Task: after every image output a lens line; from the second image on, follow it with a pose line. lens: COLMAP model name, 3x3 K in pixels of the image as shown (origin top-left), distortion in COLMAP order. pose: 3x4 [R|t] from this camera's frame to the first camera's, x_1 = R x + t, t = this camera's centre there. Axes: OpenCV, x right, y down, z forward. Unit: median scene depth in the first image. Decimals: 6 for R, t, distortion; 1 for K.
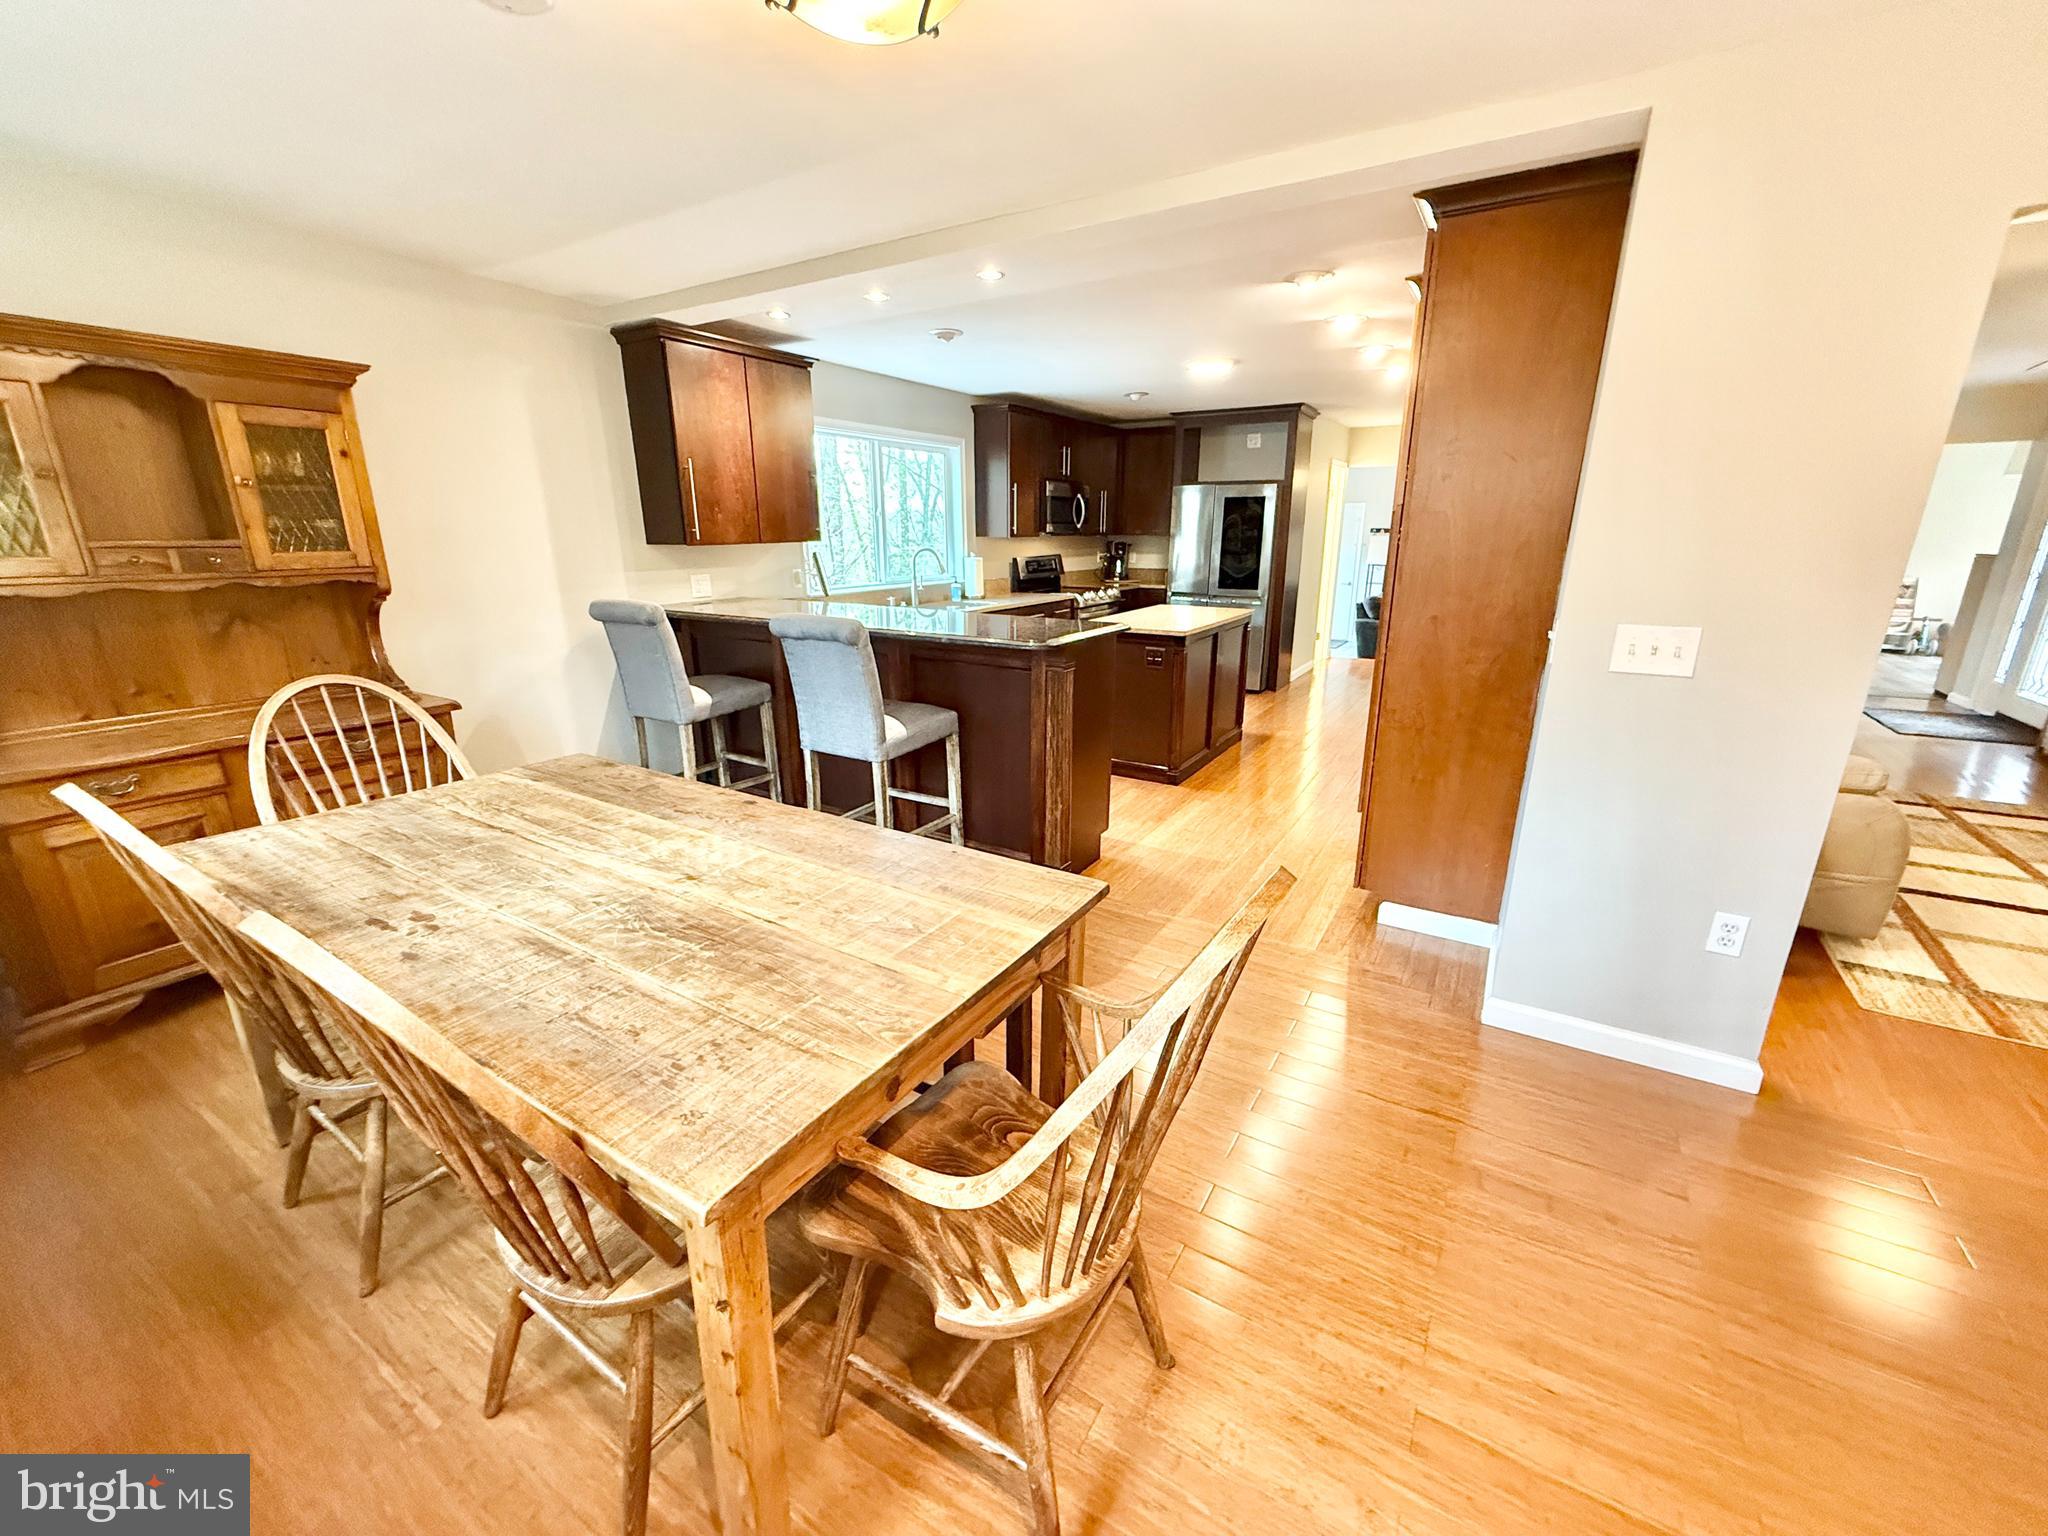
lens RADIAL K [[818.6, 0, 1024.8], [0, 818.6, 765.7], [0, 0, 1]] dist [0.001632, 0.000019]
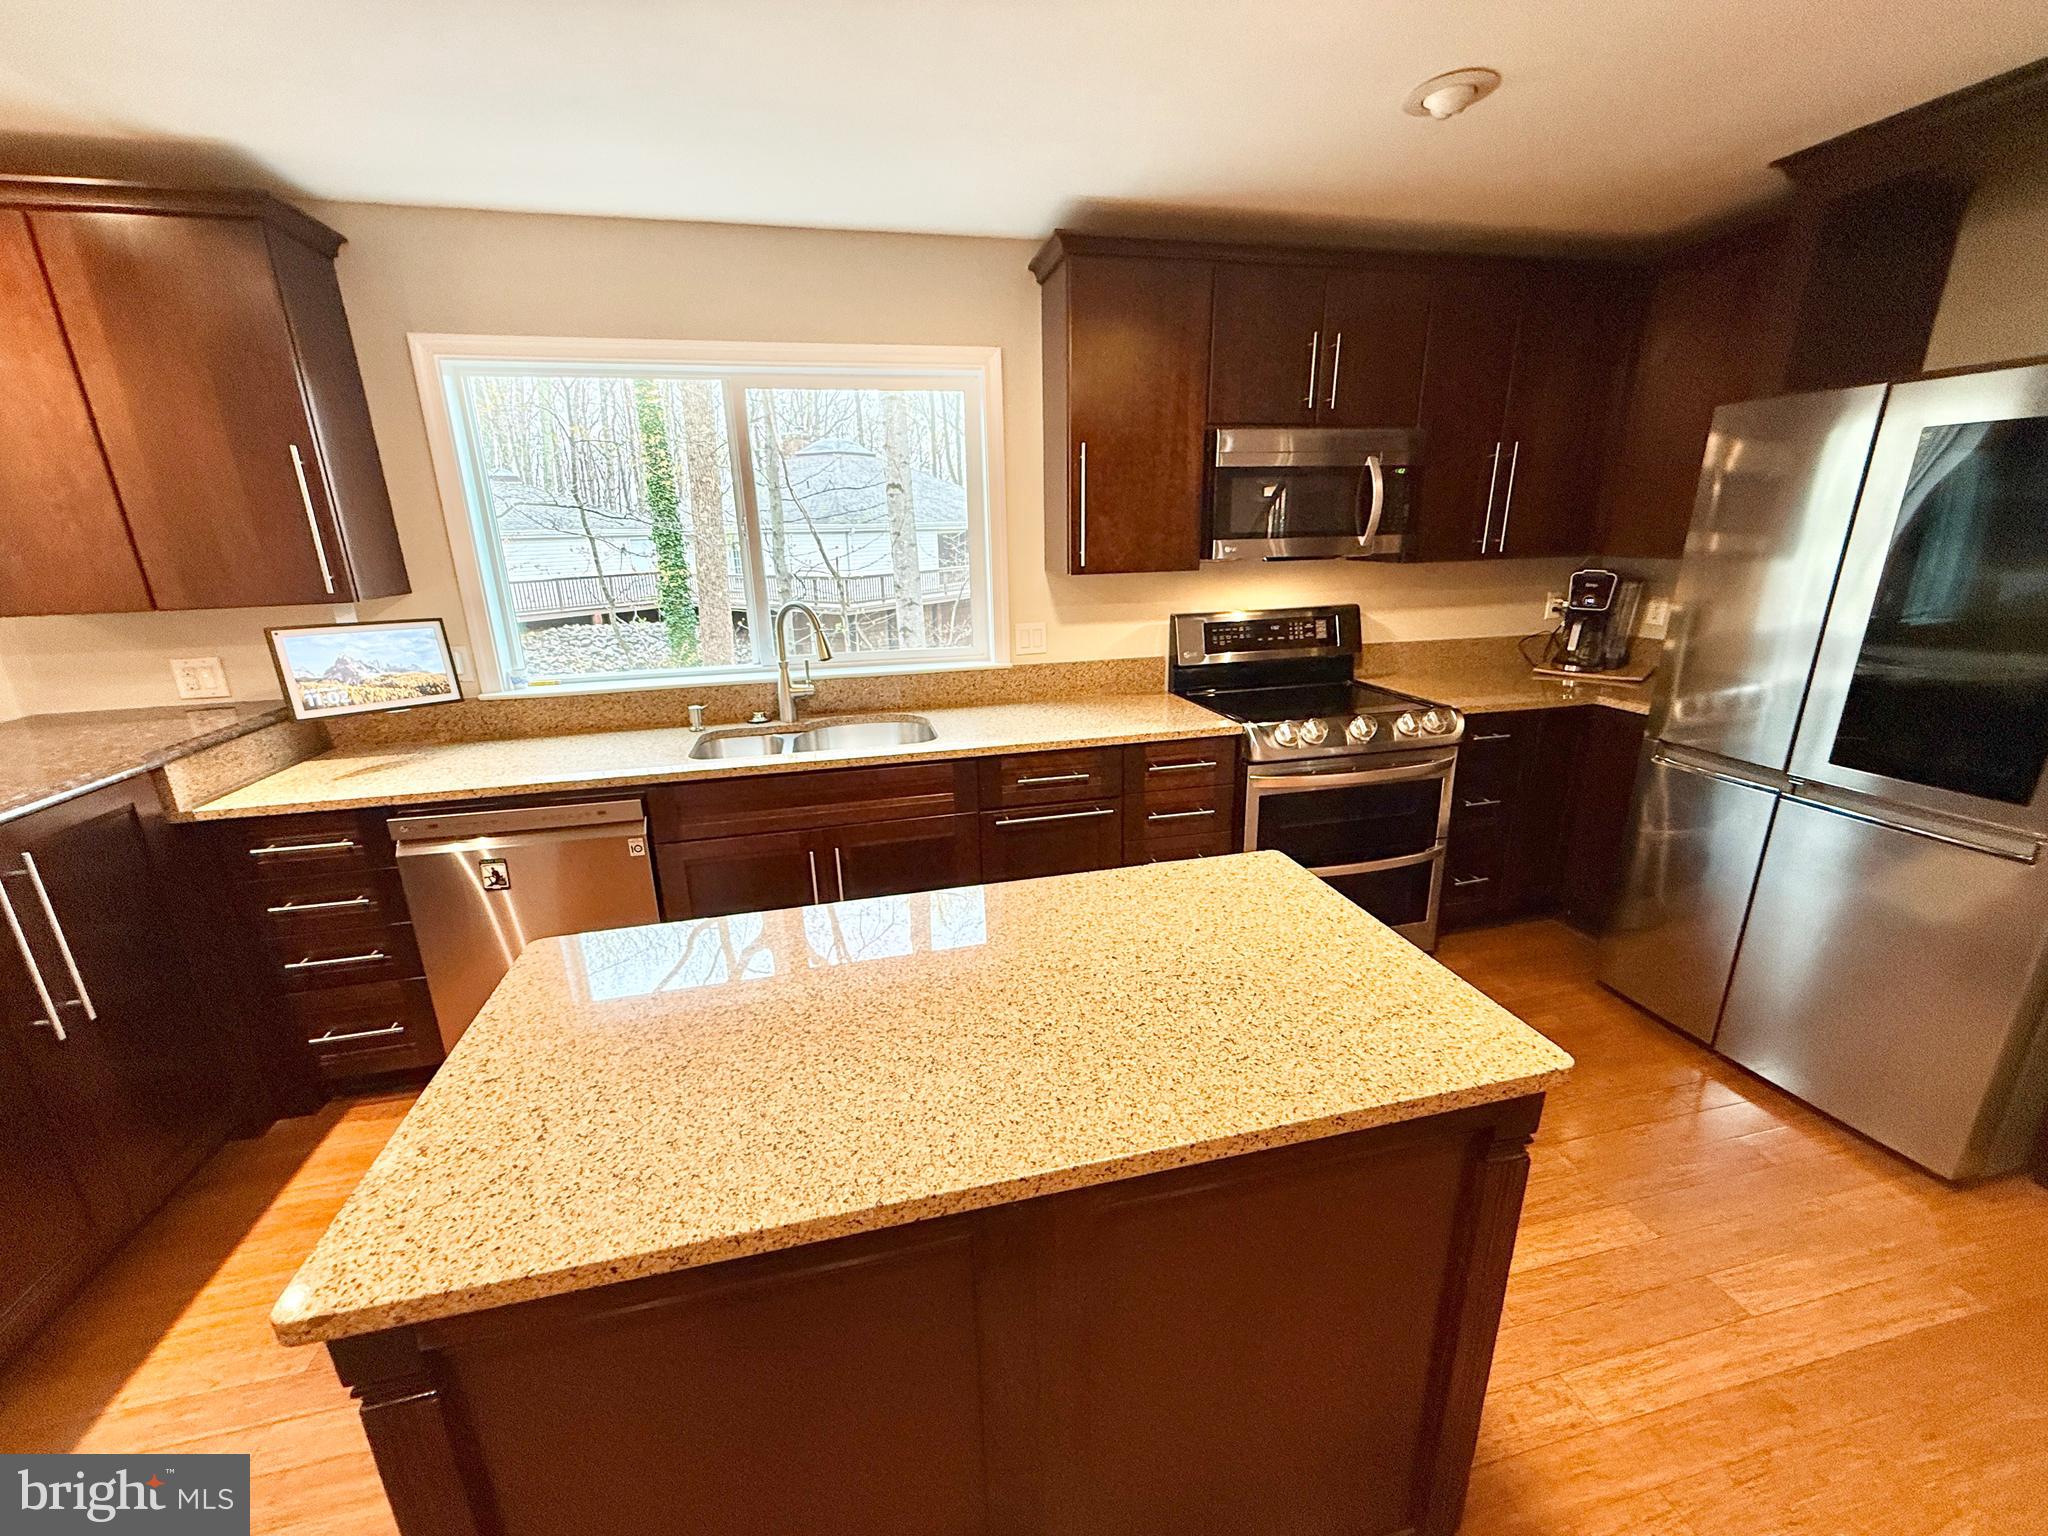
lens RADIAL K [[818.6, 0, 1021.1], [0, 818.6, 763.5], [0, 0, 1]] dist [0.001632, 0.000019]
pose [[0.704690, 0.183338, -0.685419, 0.241356], [-0.178491, 0.980778, 0.078832, -0.195353], [0.686697, 0.066789, 0.723869, 0.631000]]
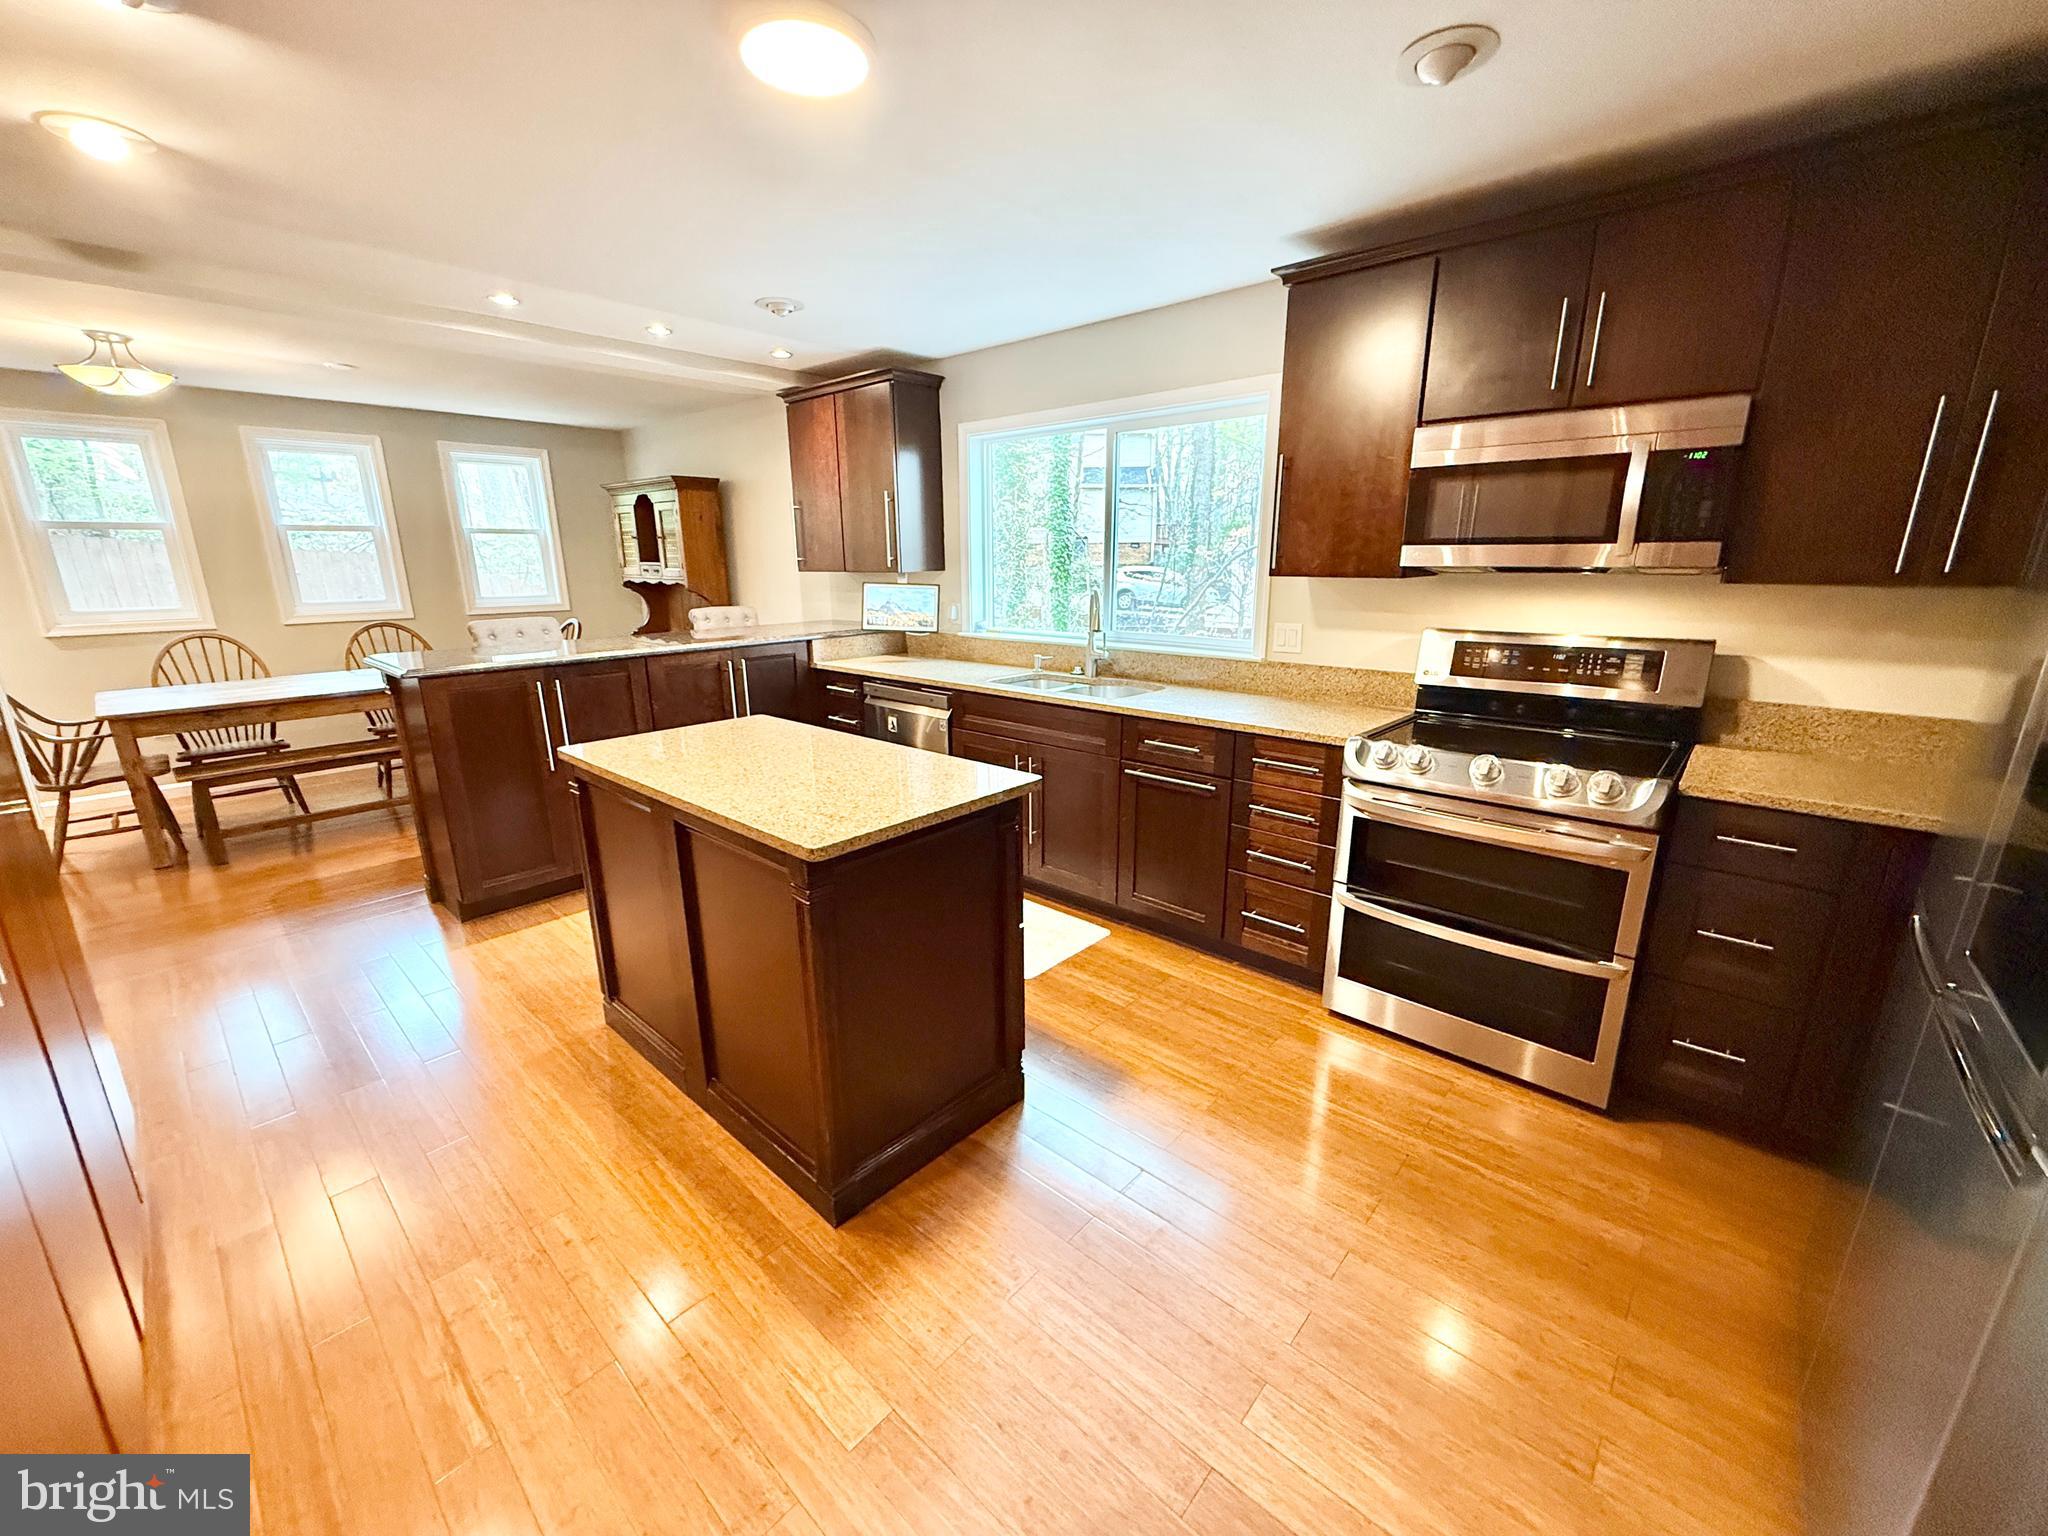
lens RADIAL K [[818.6, 0, 1011.8], [0, 818.6, 771.5], [0, 0, 1]] dist [0.001632, 0.000019]
pose [[-0.192490, 0.251443, -0.948538, 0.421555], [-0.270031, 0.915724, 0.297543, -0.252690], [0.943414, 0.313409, -0.108370, 0.867243]]
